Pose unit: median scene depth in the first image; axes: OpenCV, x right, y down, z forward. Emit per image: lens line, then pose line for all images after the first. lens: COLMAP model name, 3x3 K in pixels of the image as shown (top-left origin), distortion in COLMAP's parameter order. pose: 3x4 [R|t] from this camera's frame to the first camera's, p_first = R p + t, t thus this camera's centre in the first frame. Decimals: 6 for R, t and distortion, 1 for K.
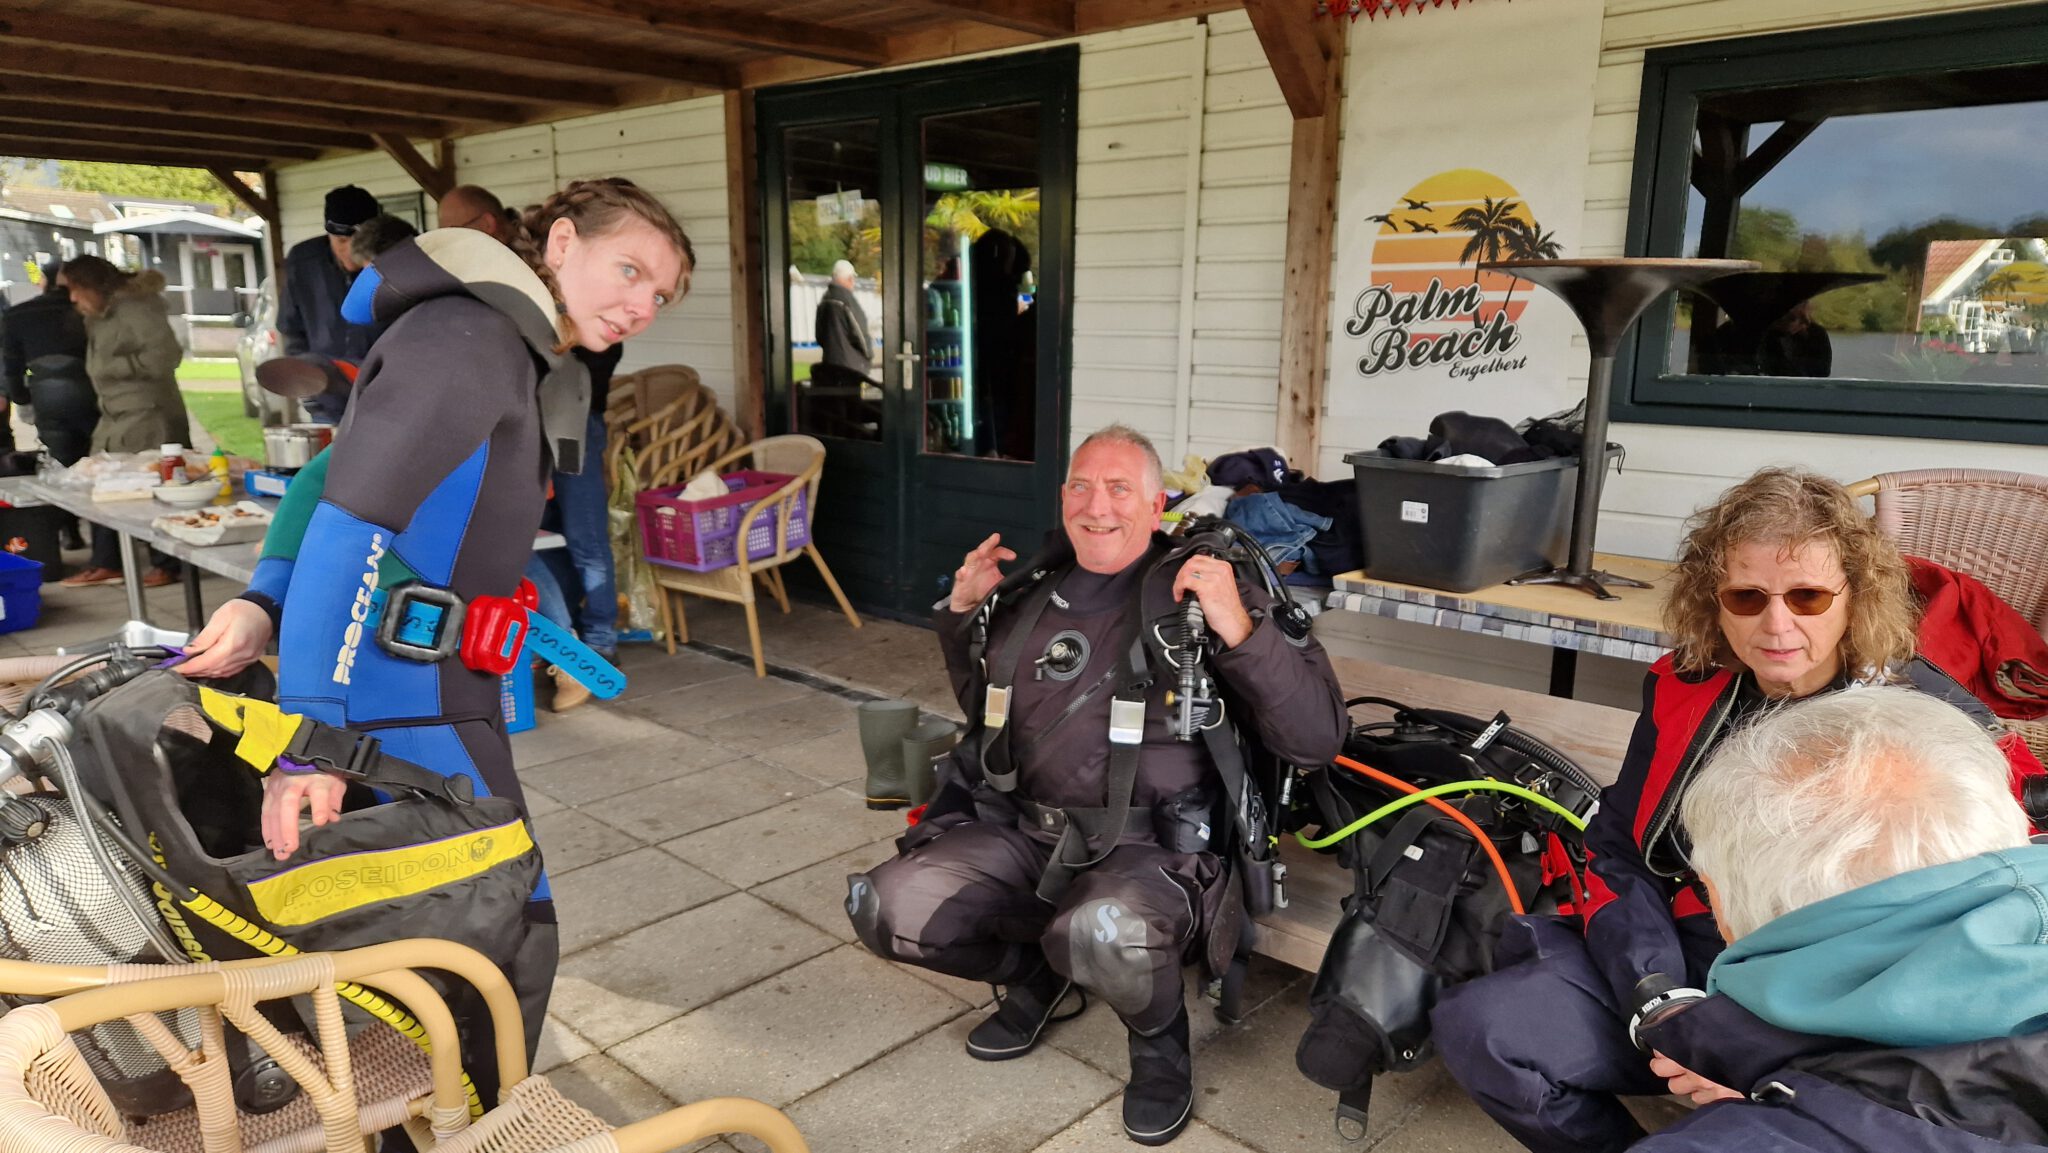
lens RADIAL K [[1338.5, 0, 1023.5], [0, 1338.5, 585.1], [0, 0, 1]] dist [-0.003290, 0.000198]
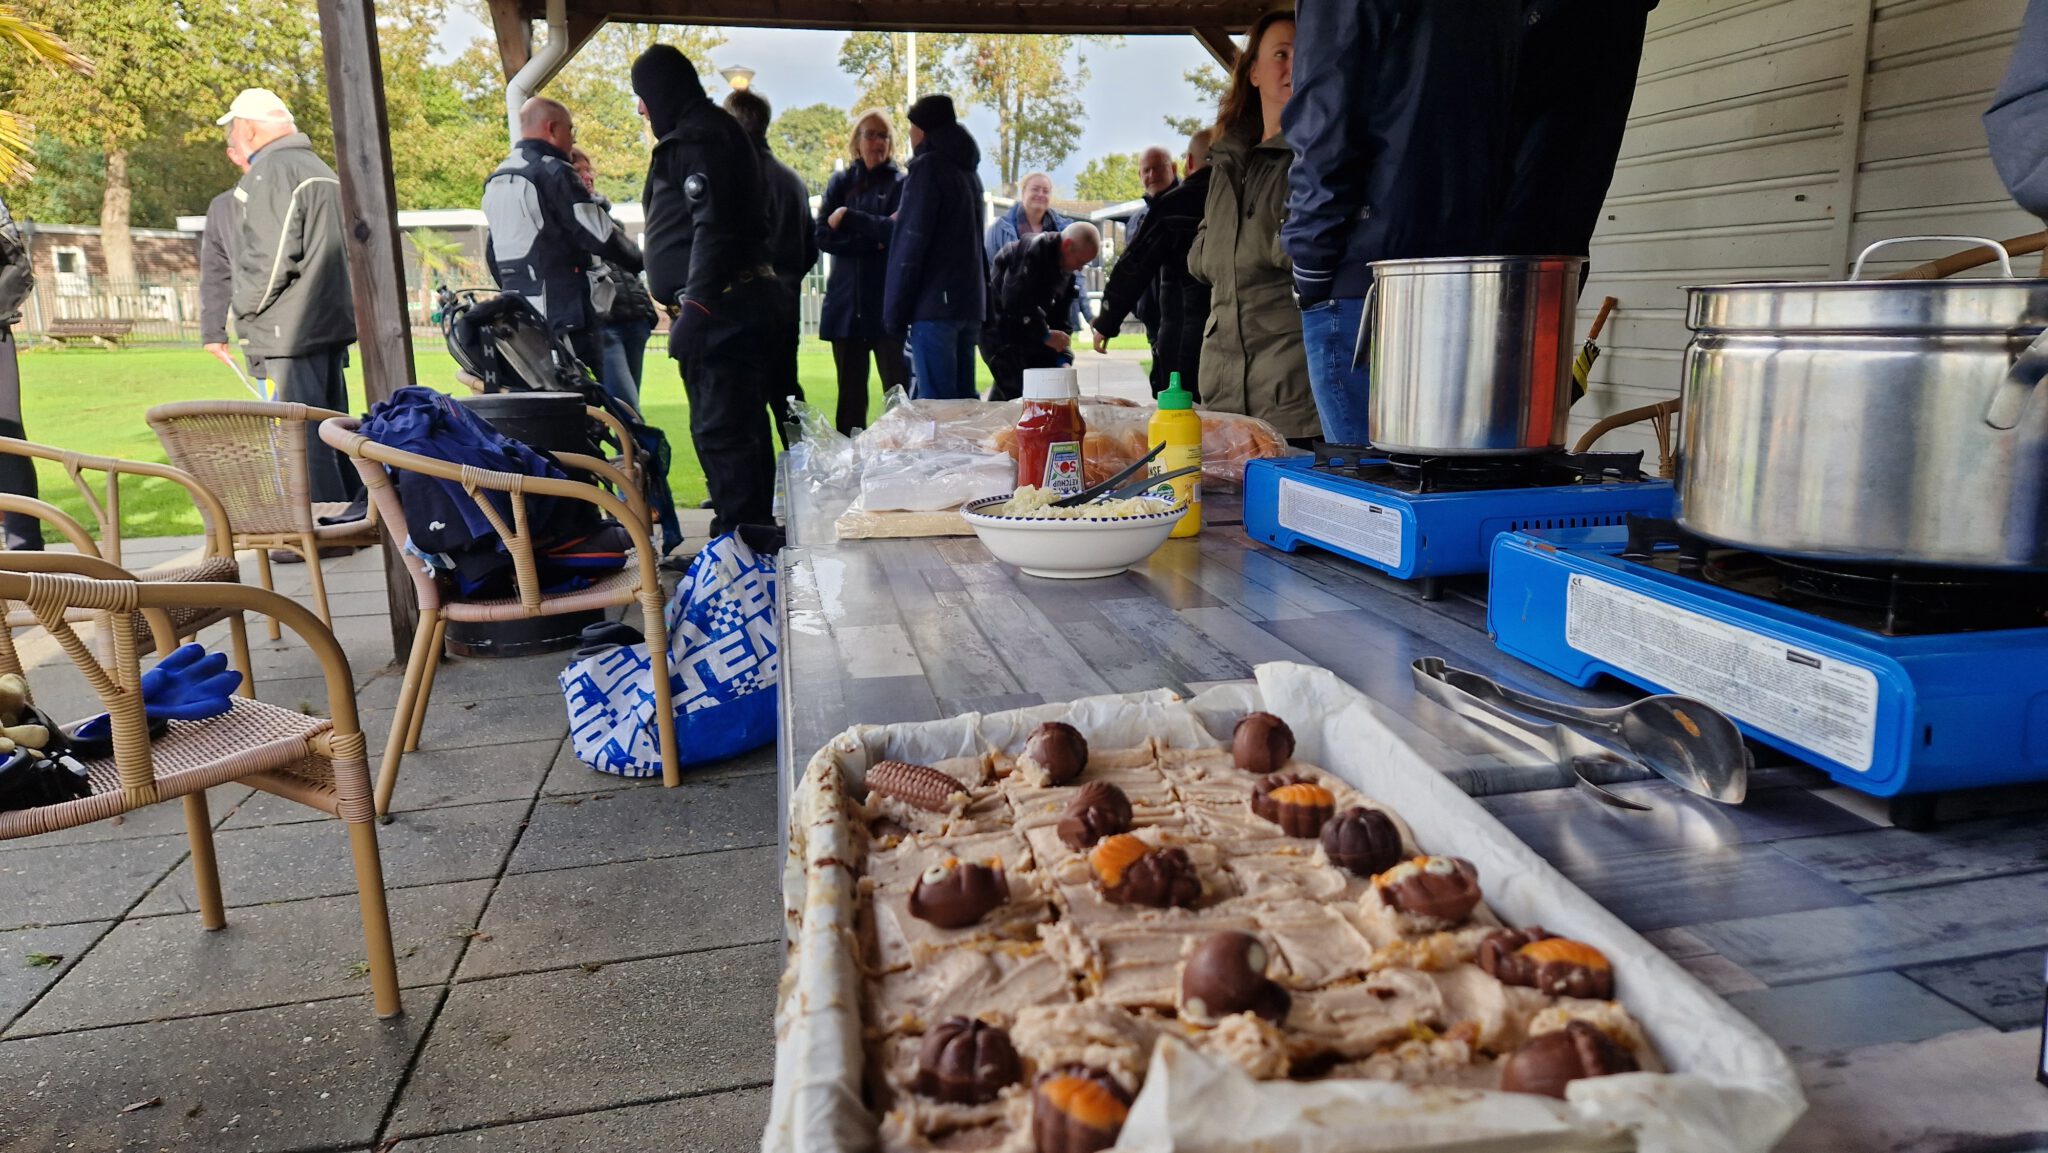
lens RADIAL K [[1338.5, 0, 1031.5], [0, 1338.5, 577.3], [0, 0, 1]] dist [-0.003290, 0.000198]
pose [[0.799595, 0.091563, -0.593518, -0.445524], [-0.088667, 0.995477, 0.034120, -0.065830], [0.593958, 0.025343, 0.804097, 0.737972]]
